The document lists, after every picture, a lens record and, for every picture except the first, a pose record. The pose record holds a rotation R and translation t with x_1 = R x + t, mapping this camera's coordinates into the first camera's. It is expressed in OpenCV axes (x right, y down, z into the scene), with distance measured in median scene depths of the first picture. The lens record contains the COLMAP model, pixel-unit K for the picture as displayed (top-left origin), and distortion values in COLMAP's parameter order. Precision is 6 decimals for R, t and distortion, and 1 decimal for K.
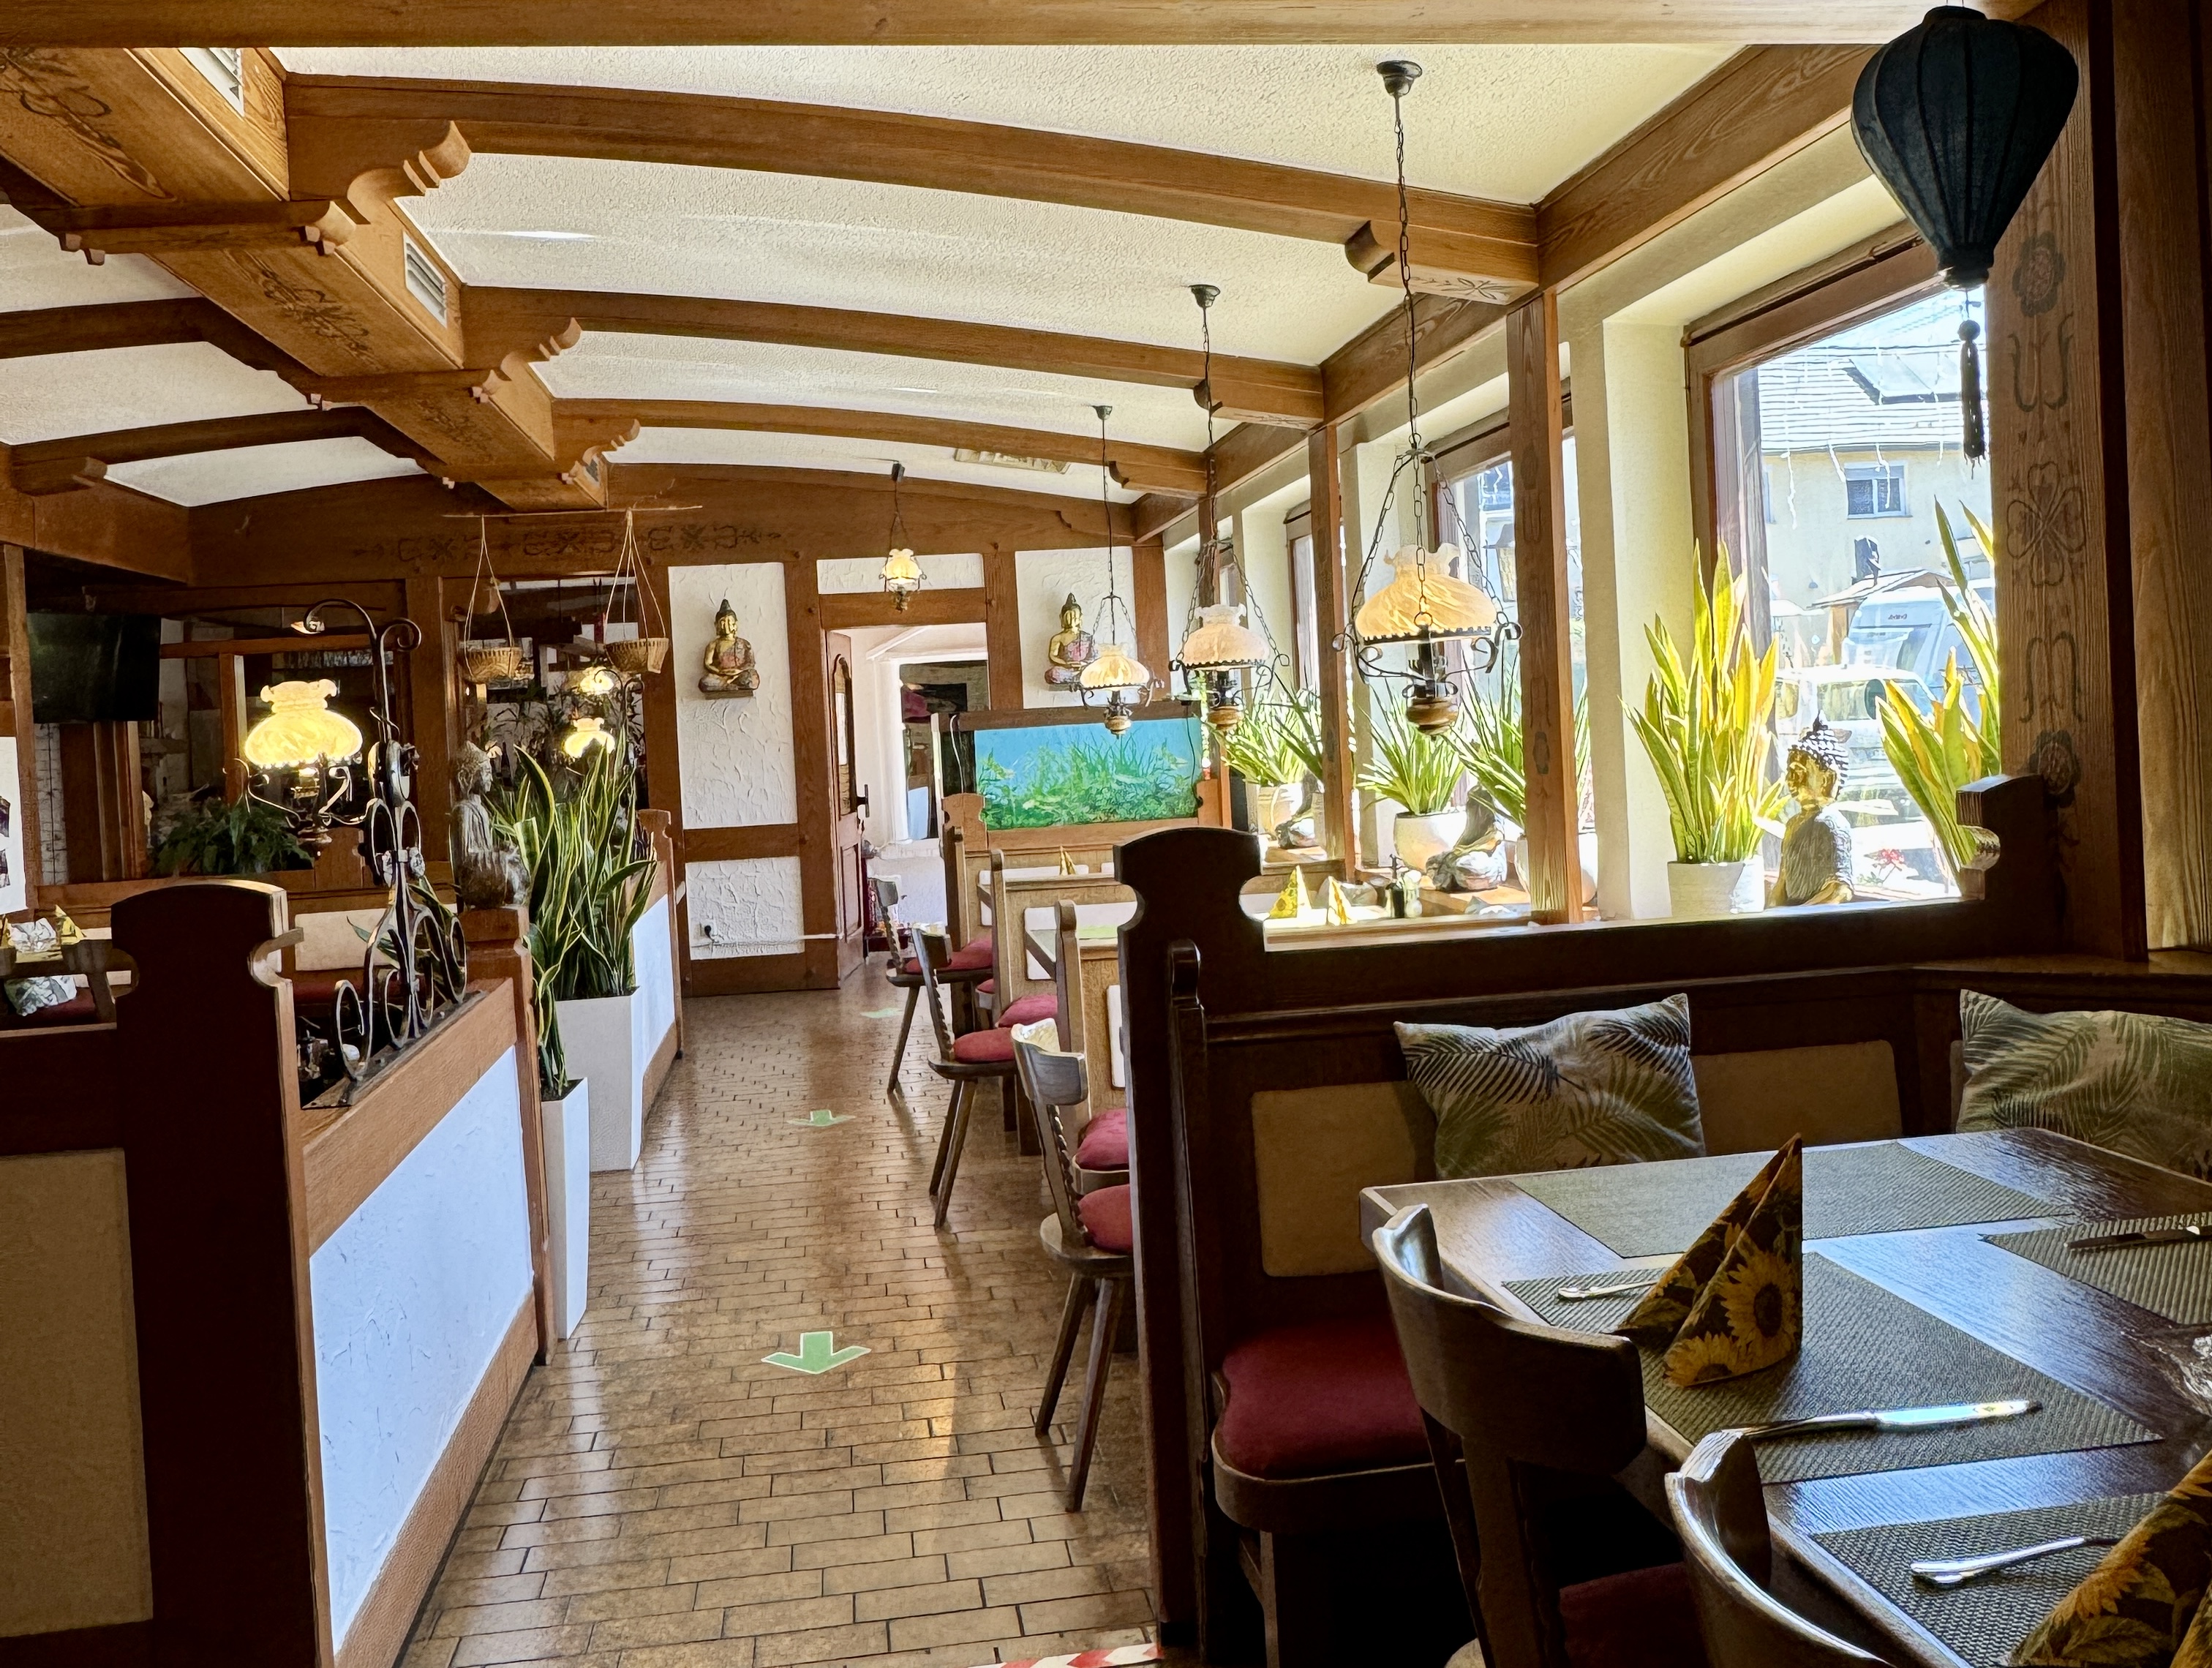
lens RADIAL K [[1921.9, 0, 1098.4], [0, 1921.9, 732.8], [0, 0, 1]] dist [0.006460, 0.000402]
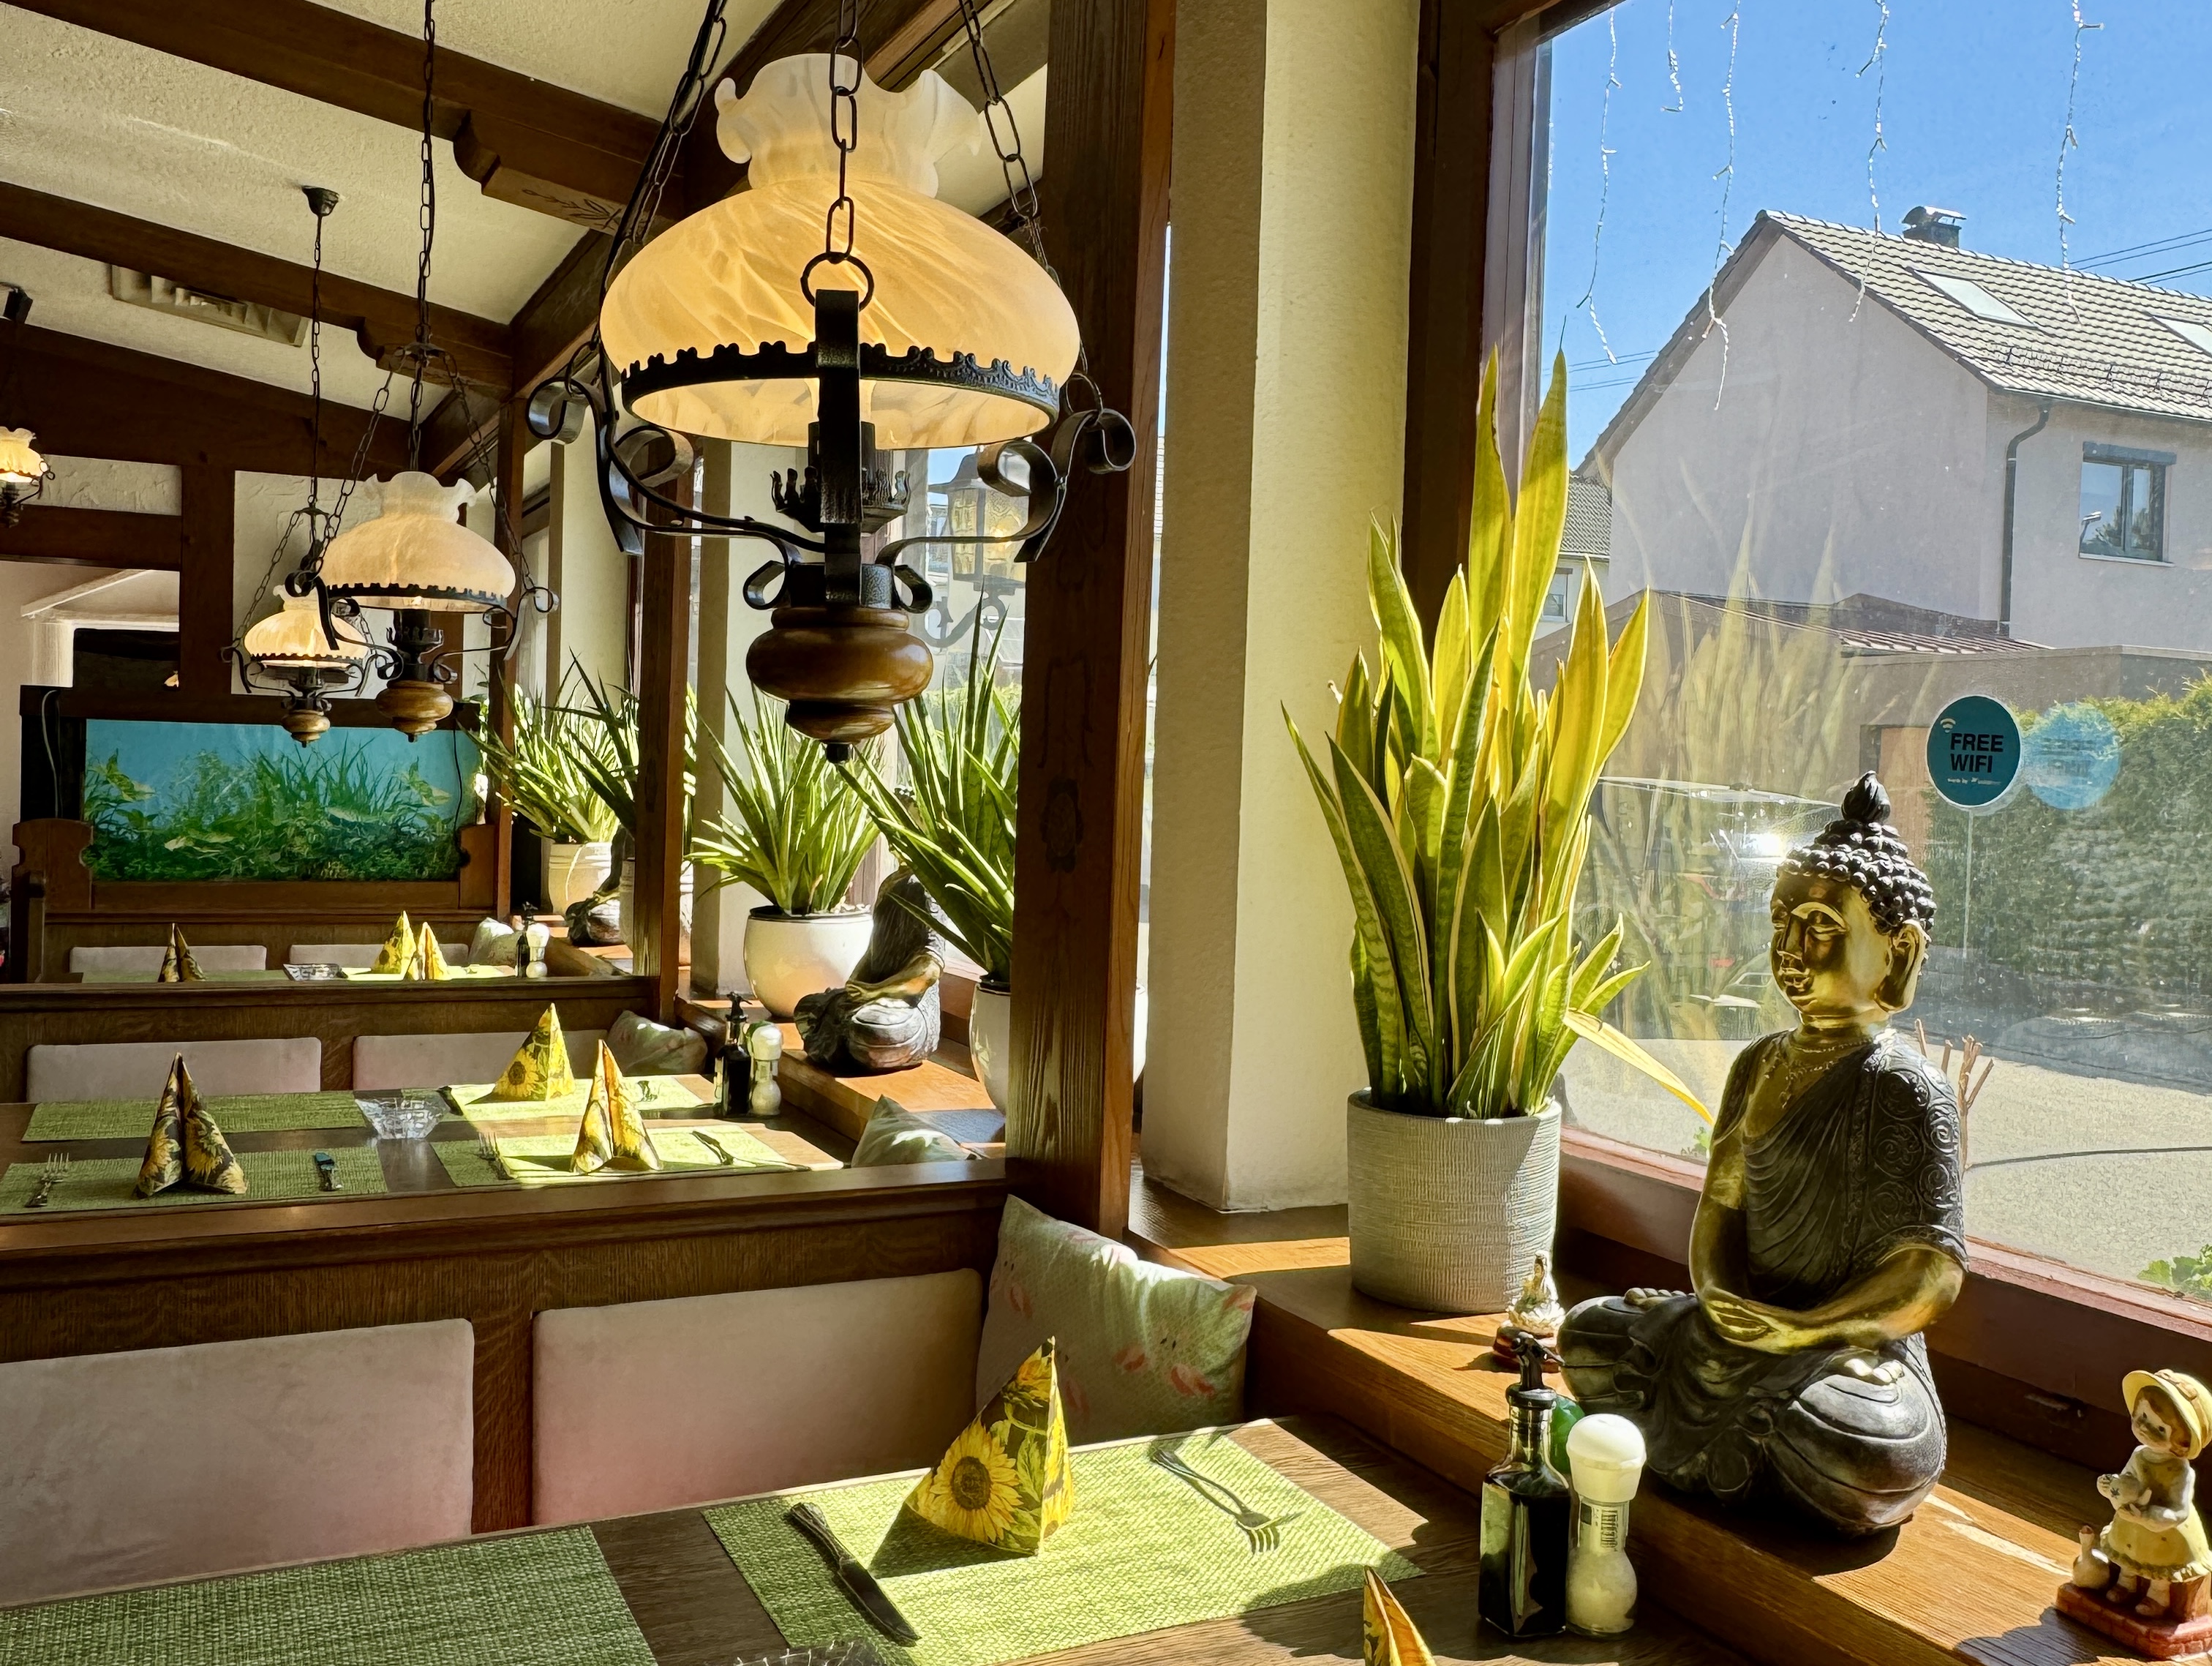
lens RADIAL K [[1907.0, 0, 1106.0], [0, 1907.0, 833.0], [0, 0, 1]] dist [0.006107, 0.009487]
pose [[0.945730, 0.072561, 0.316748, 0.068878], [-0.079318, 0.996813, 0.008472, 0.005571], [-0.315124, -0.033136, 0.948472, 0.402812]]
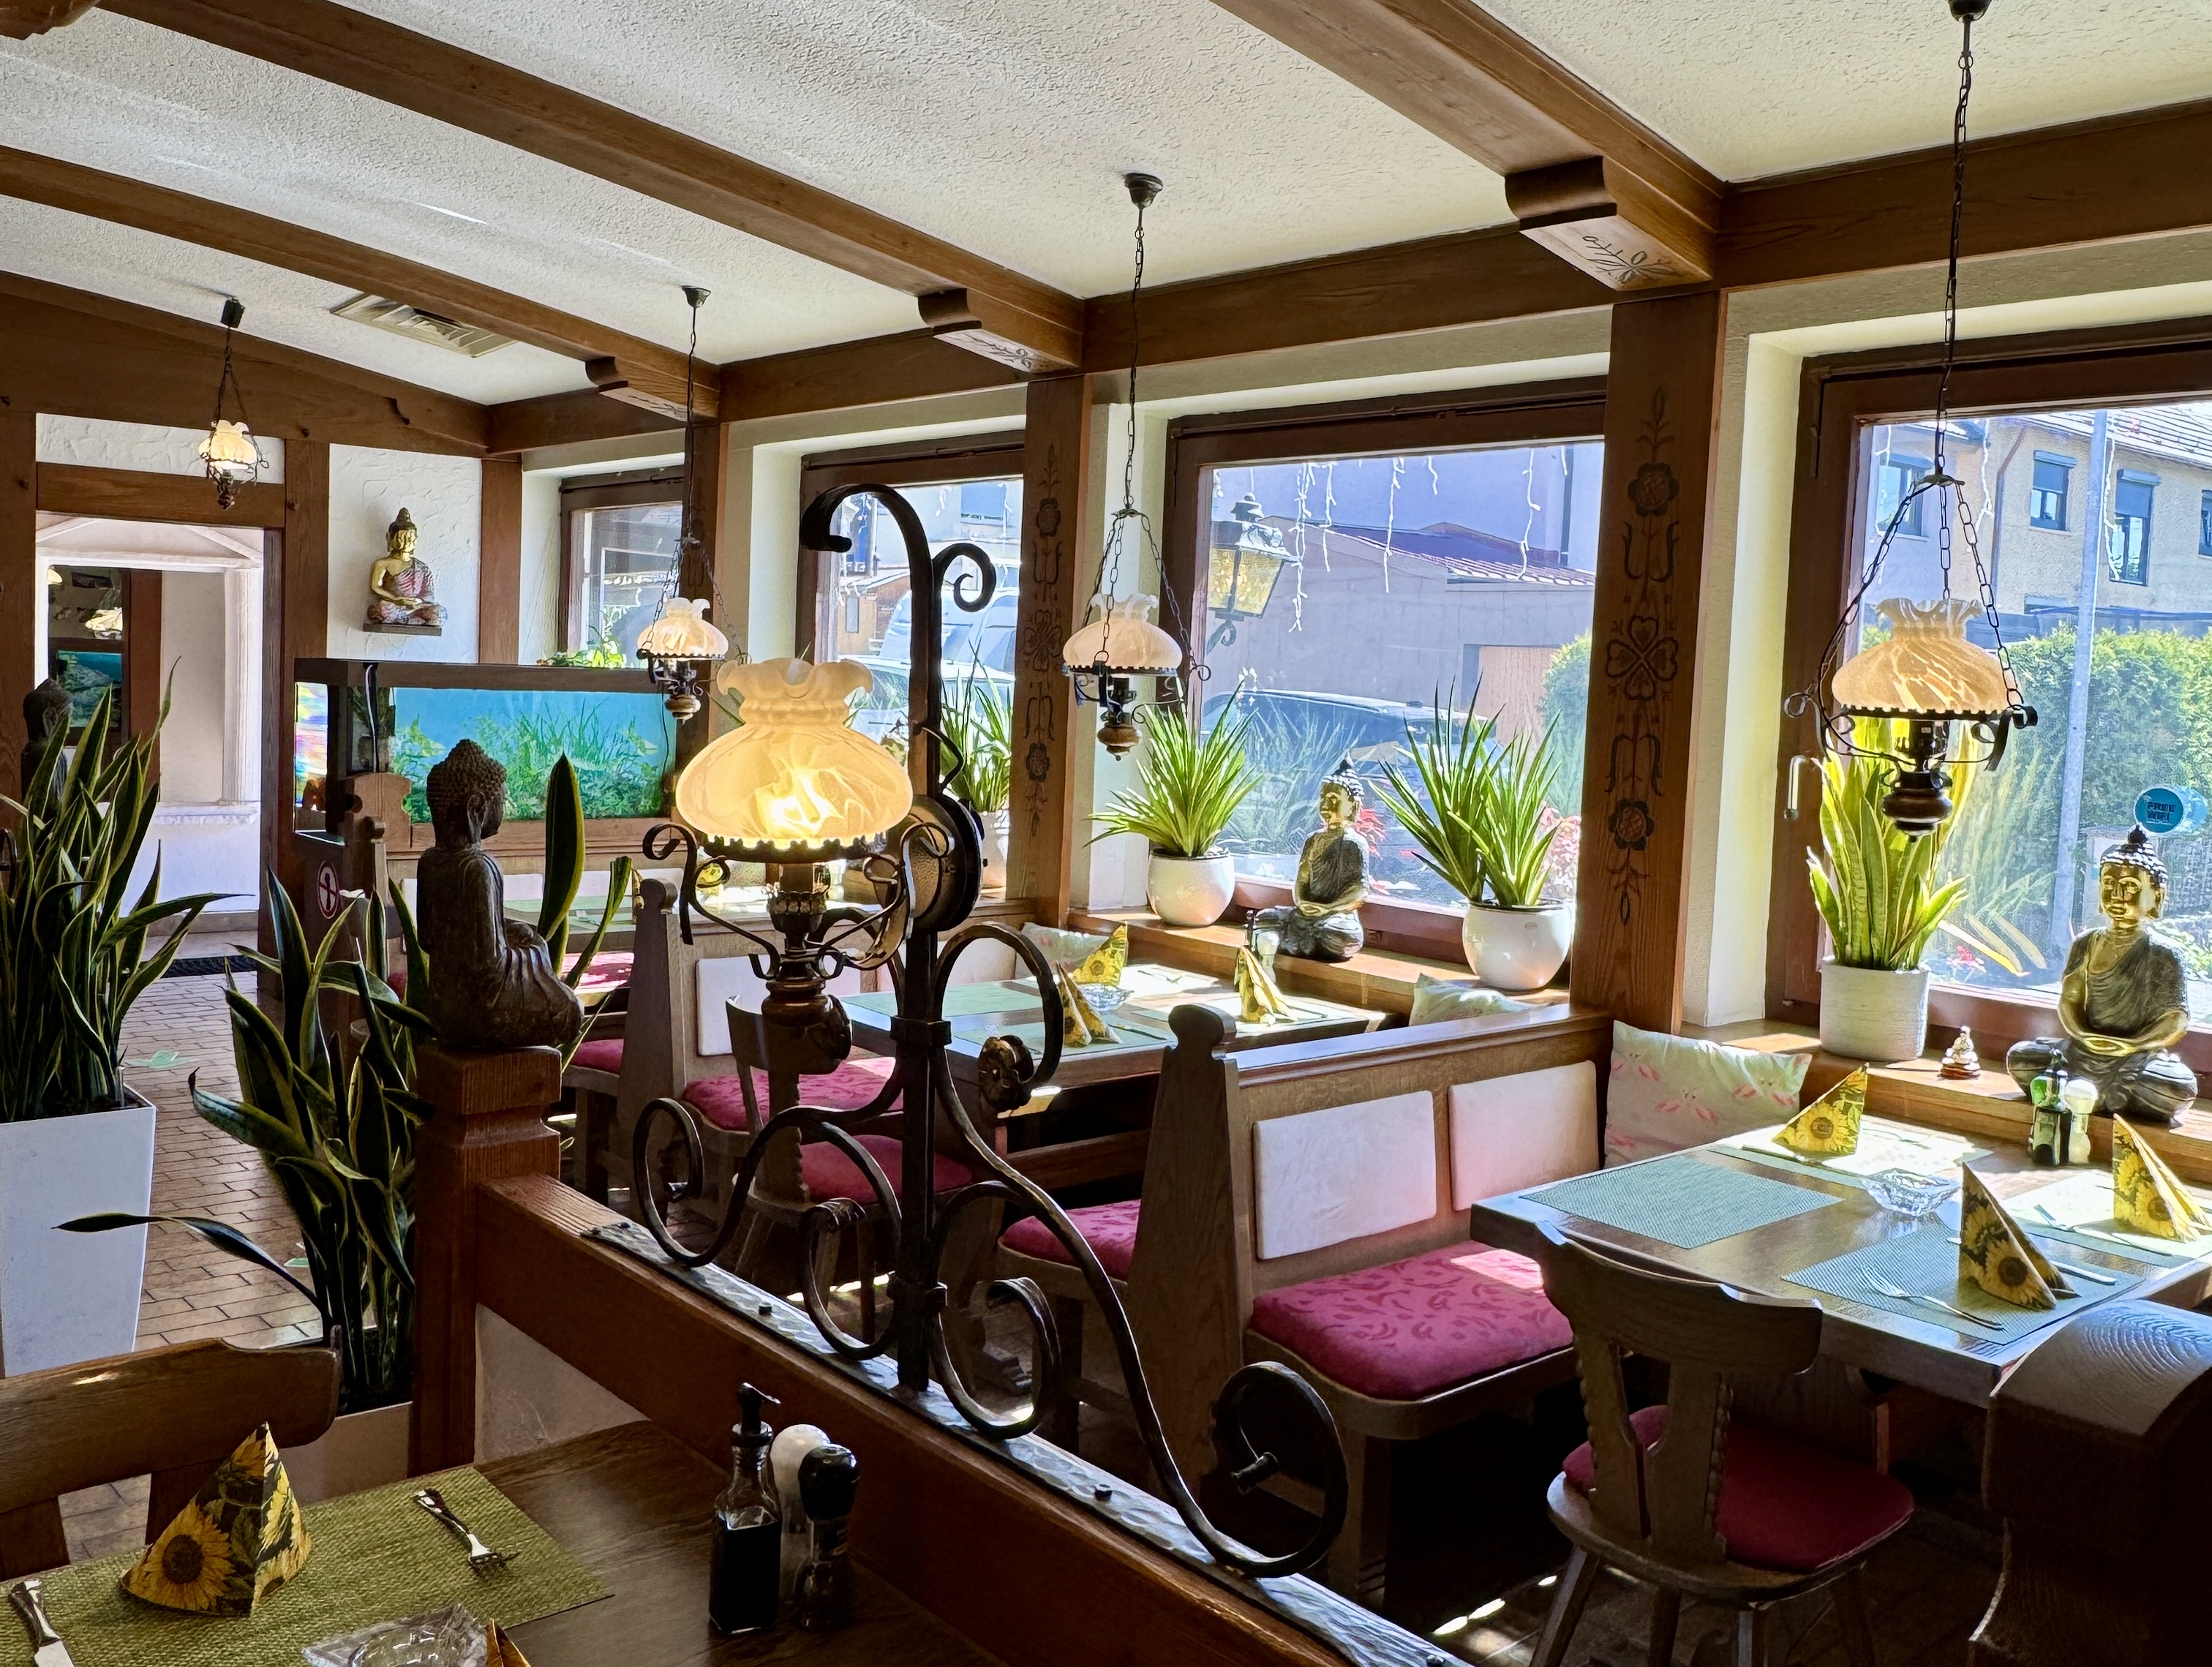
lens RADIAL K [[1922.7, 0, 1112.6], [0, 1922.7, 792.3], [0, 0, 1]] dist [0.003376, -0.001103]
pose [[0.831063, 0.052478, 0.553698, -0.312915], [-0.082172, 0.996199, 0.028917, -0.006782], [-0.550075, -0.069530, 0.832216, 0.293825]]
